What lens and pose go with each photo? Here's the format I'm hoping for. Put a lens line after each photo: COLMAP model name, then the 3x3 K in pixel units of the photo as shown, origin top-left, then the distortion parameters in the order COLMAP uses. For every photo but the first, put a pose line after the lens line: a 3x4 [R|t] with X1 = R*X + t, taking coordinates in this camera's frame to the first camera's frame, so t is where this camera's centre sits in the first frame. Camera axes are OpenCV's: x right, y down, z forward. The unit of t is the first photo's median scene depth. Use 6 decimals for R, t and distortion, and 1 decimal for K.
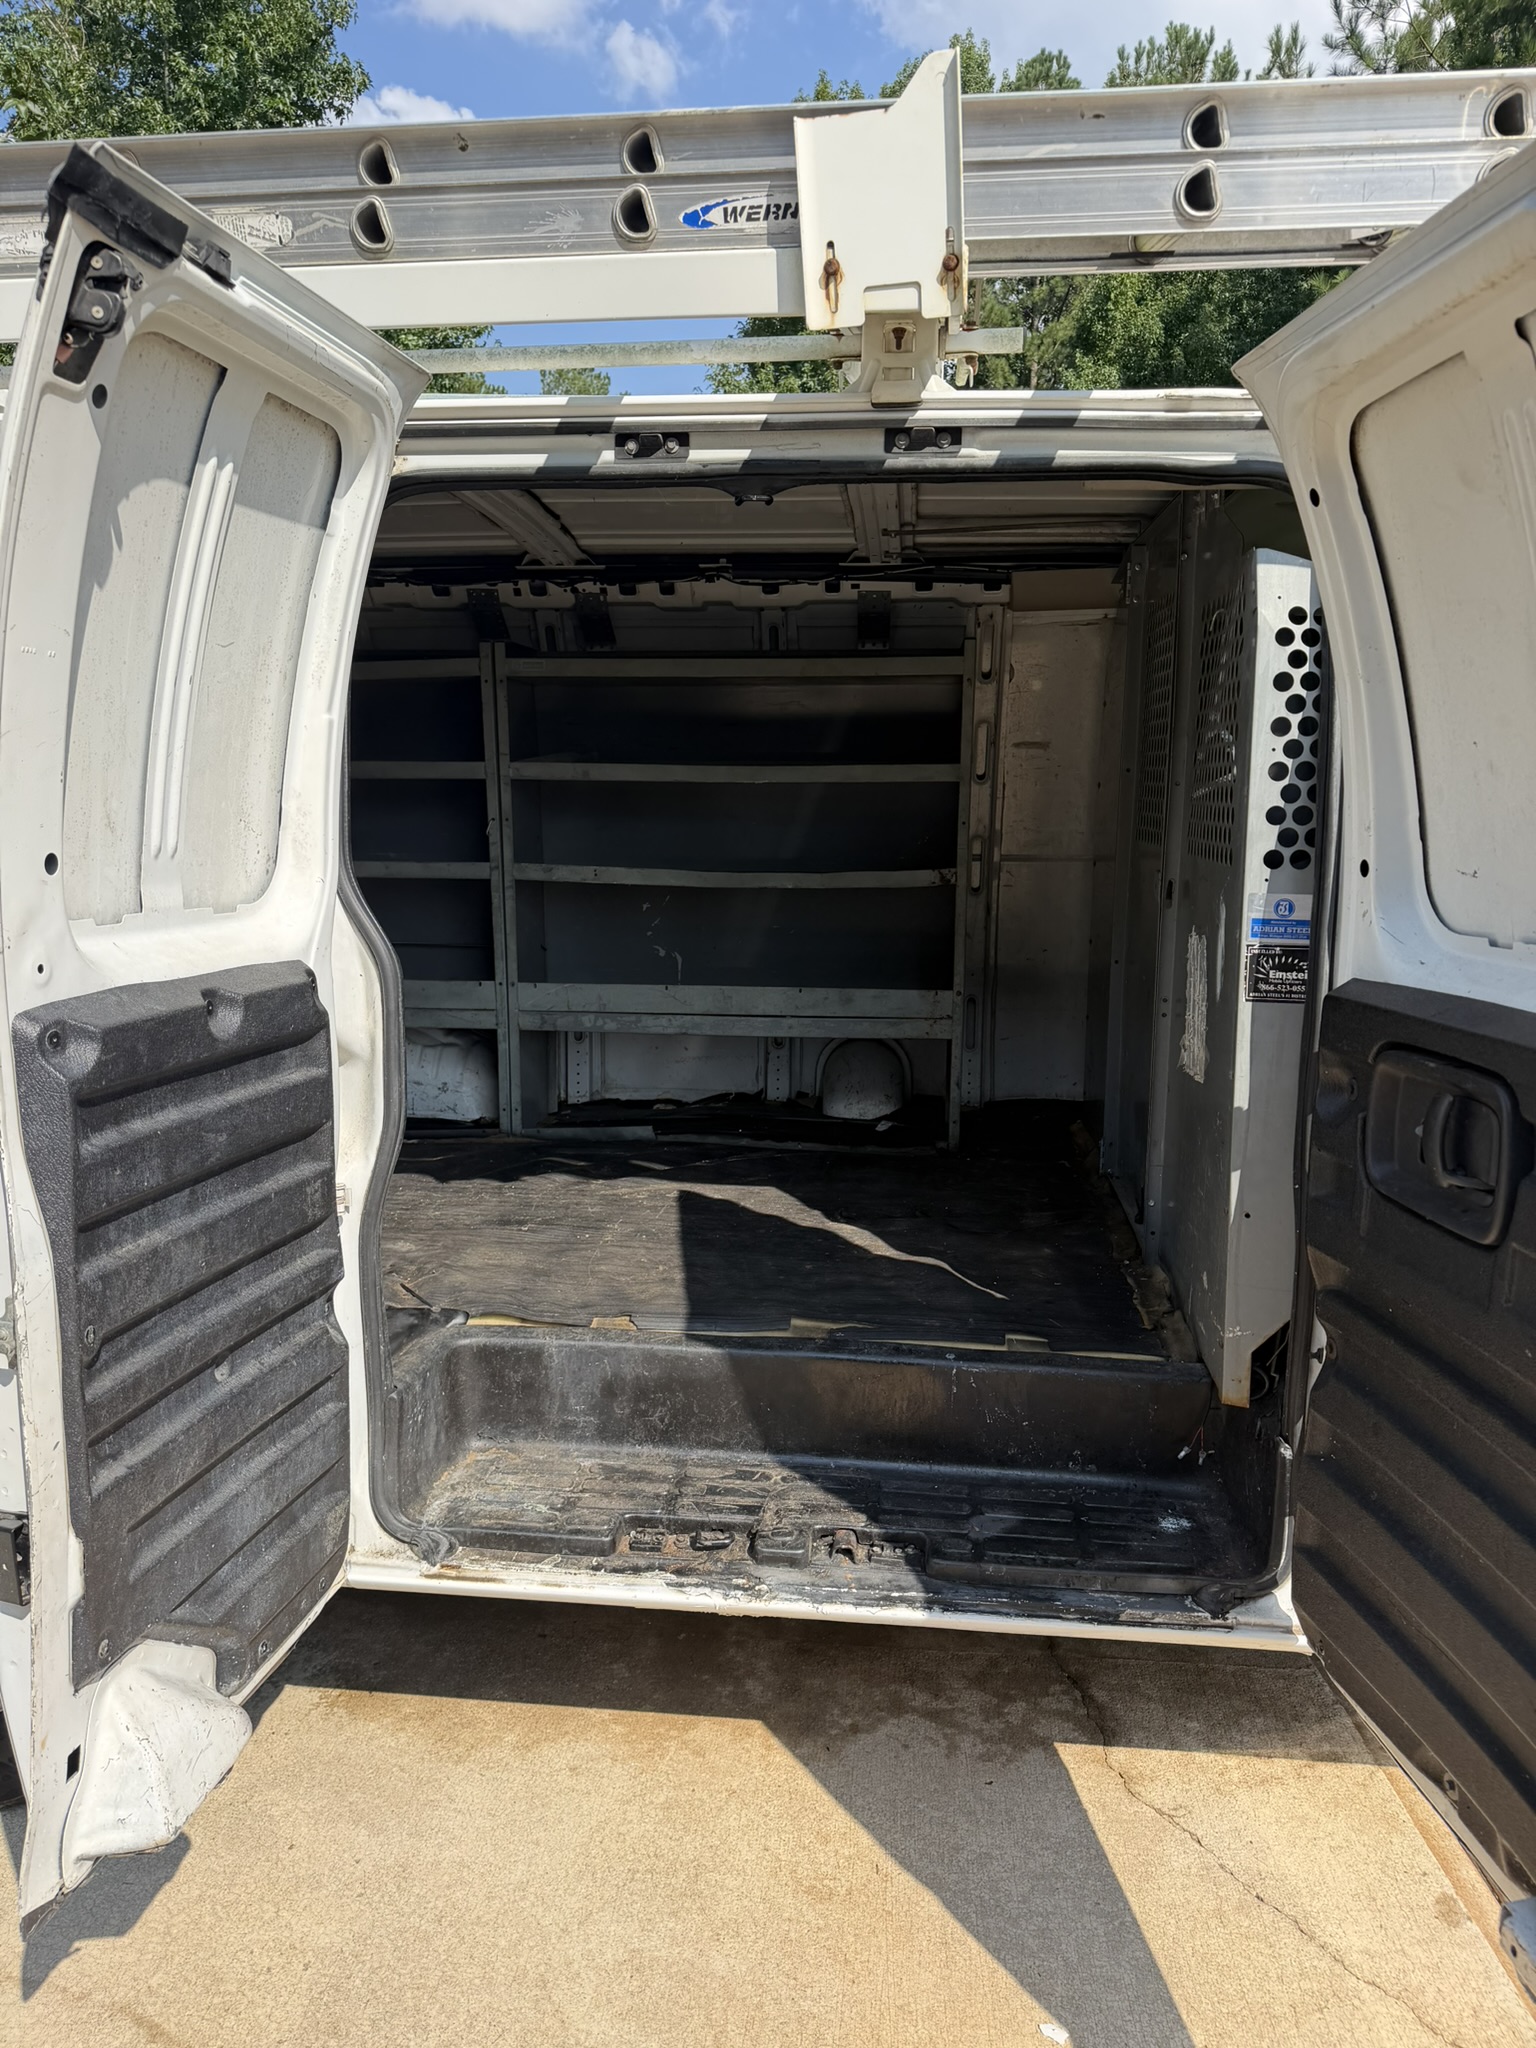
lens RADIAL K [[1503.6, 0, 768.0], [0, 1503.6, 1024.0], [0, 0, 1]] dist [-0.000857, -0.032101]
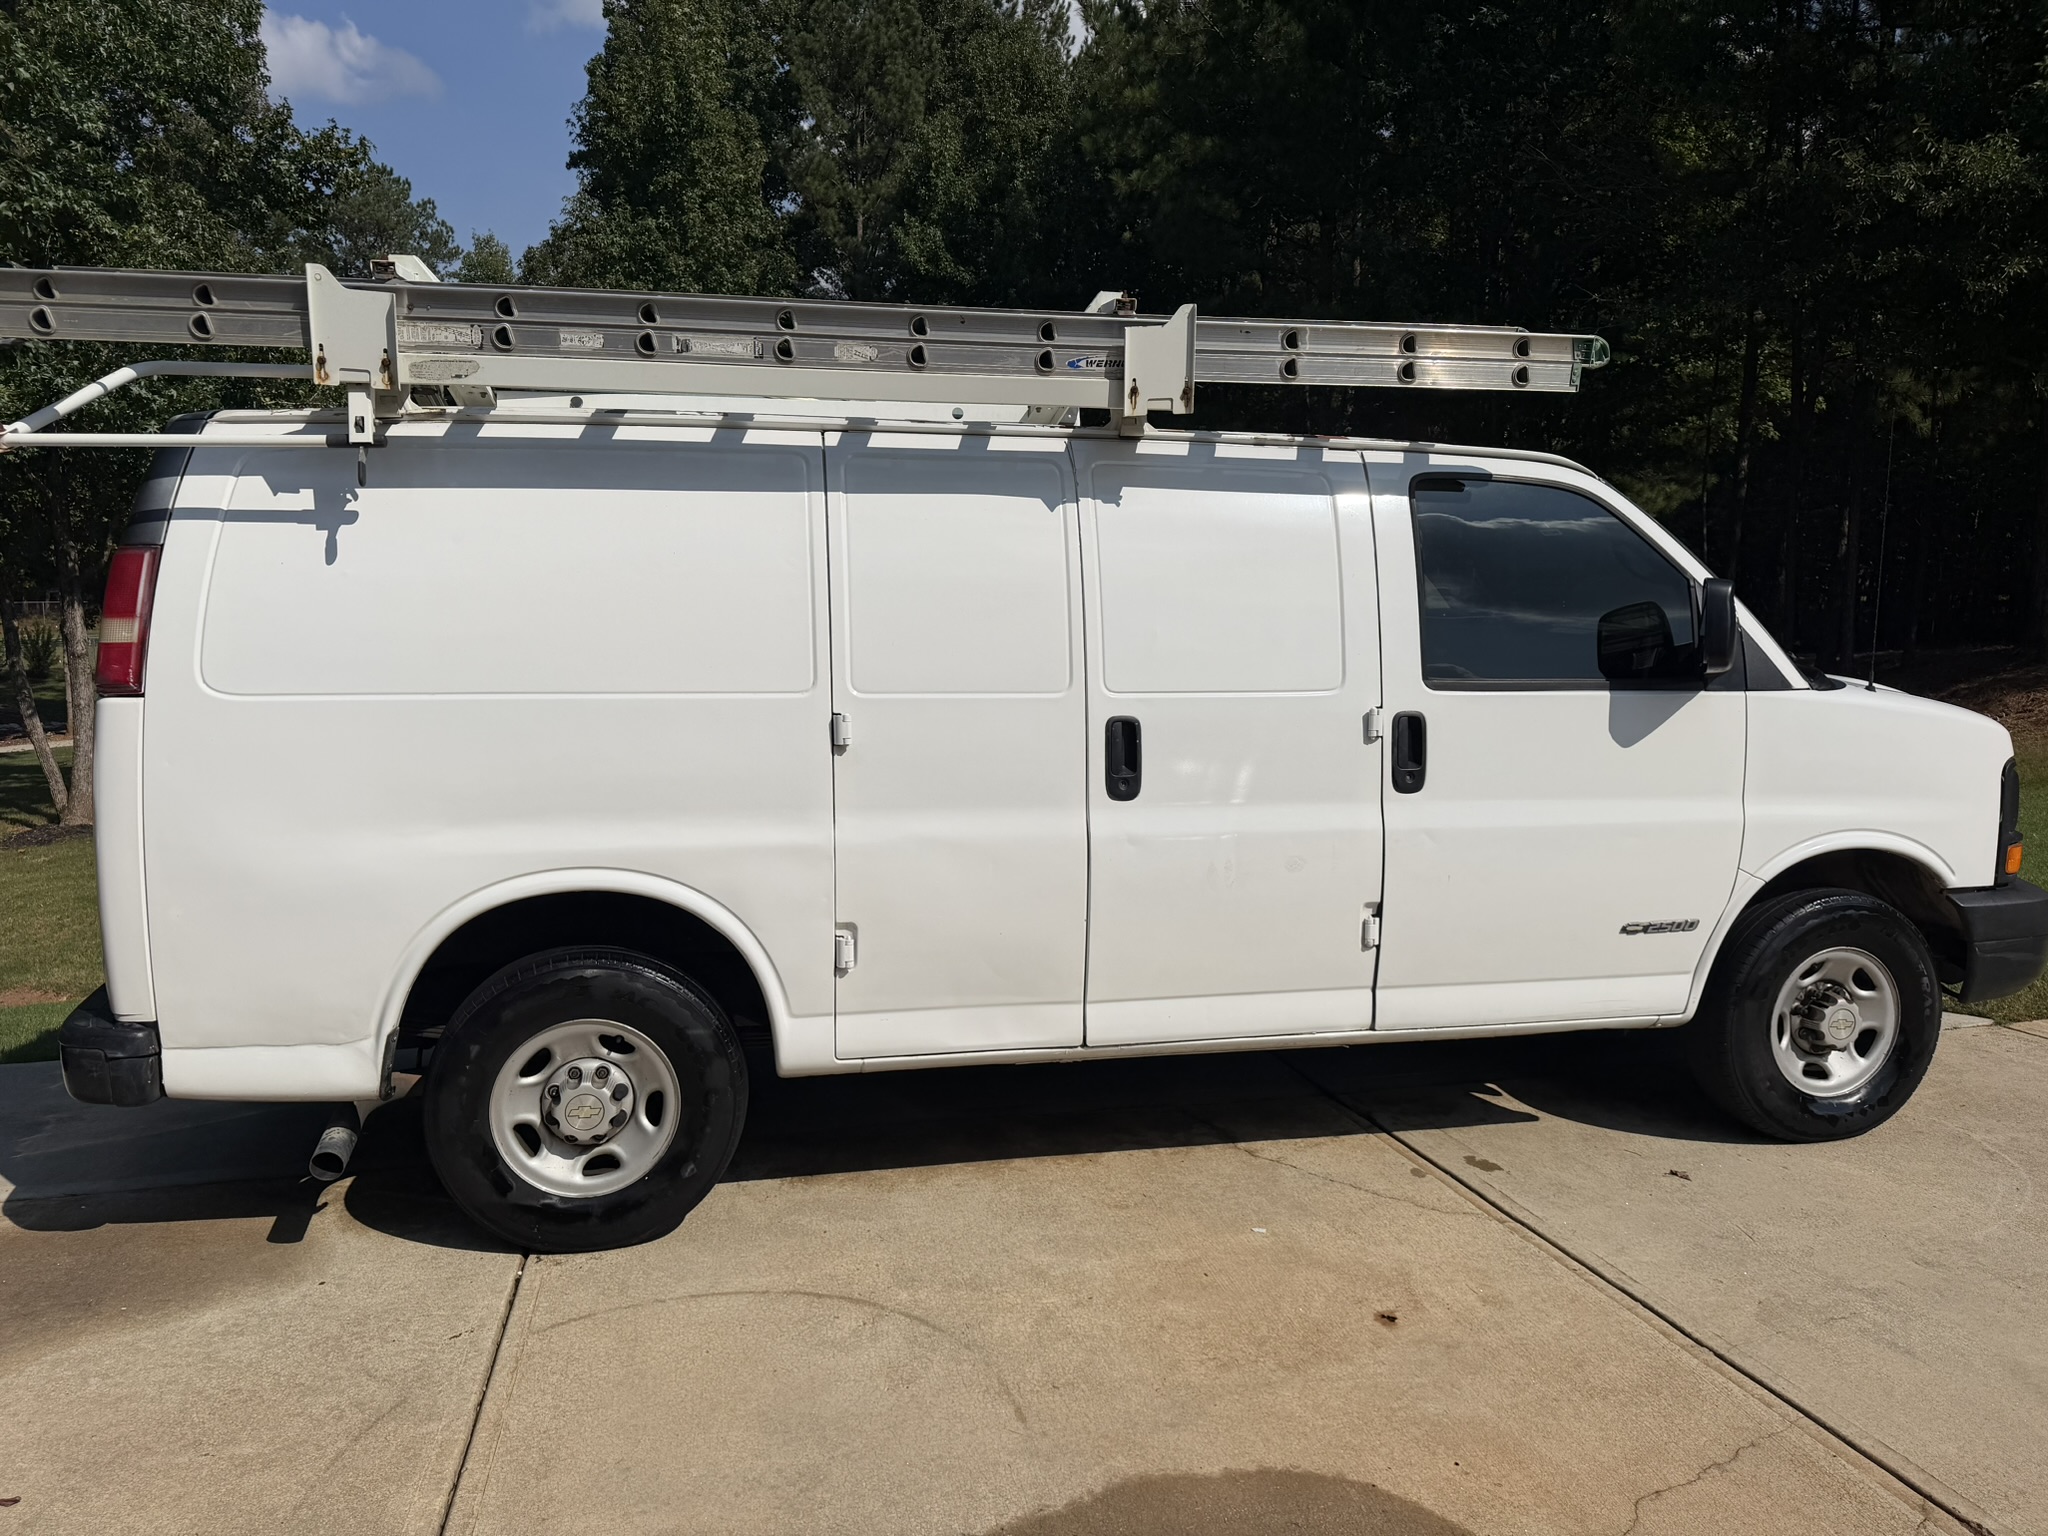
lens RADIAL K [[1503.6, 0, 1024.0], [0, 1503.6, 768.0], [0, 0, 1]] dist [-0.000857, -0.032101]
pose [[0.953321, -0.035517, 0.299863, -0.762431], [0.047722, 0.998299, -0.033477, 0.098393], [-0.298164, 0.046224, 0.953395, -0.964632]]
